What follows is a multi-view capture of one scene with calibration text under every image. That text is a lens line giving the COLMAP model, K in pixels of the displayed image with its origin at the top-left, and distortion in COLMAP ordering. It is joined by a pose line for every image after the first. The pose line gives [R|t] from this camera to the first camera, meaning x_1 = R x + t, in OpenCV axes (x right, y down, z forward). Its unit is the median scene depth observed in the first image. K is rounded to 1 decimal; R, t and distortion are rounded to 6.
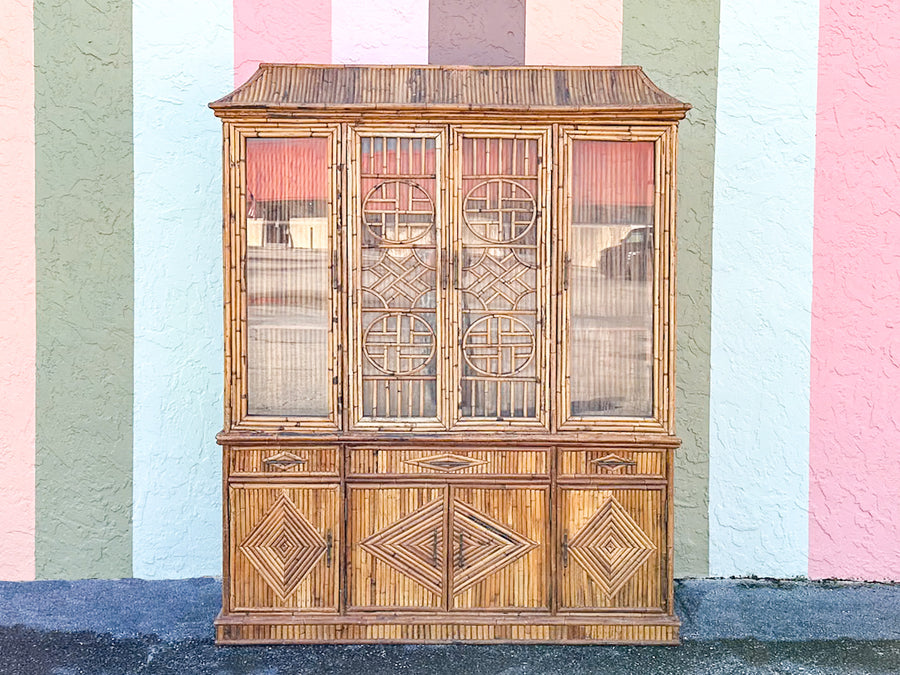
lens RADIAL K [[1193.9, 0, 440.8], [0, 1193.9, 250.7], [0, 0, 1]] dist [0.096193, 0.000000]
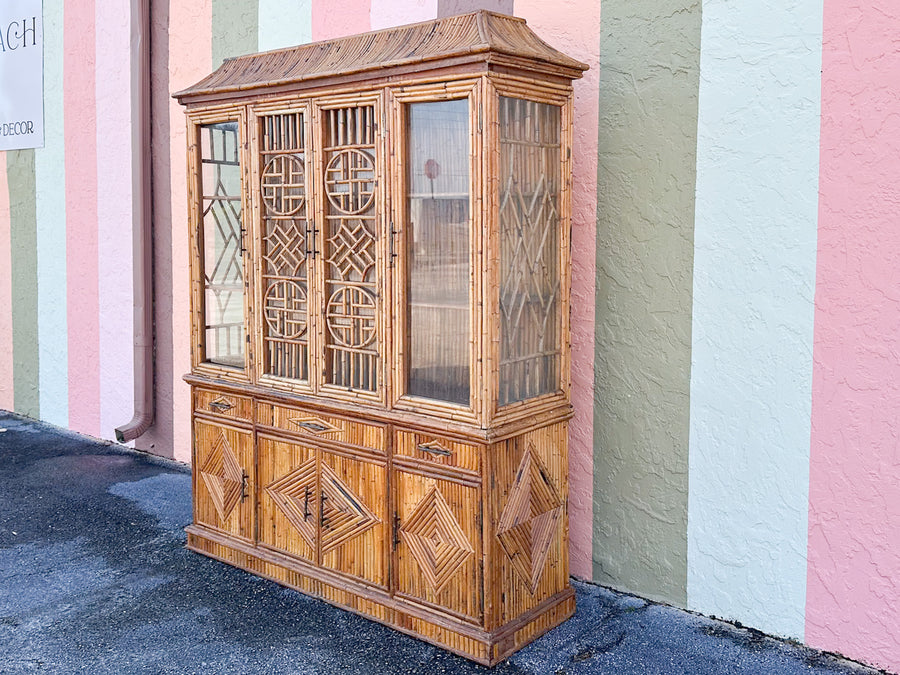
lens RADIAL K [[930.2, 0, 464.2], [0, 930.2, 271.6], [0, 0, 1]] dist [0.089298, 0.000000]
pose [[0.753117, 0.031163, -0.657149, 0.631495], [-0.007645, 0.999225, 0.038623, 0.010875], [0.657843, -0.024064, 0.752771, 0.476904]]
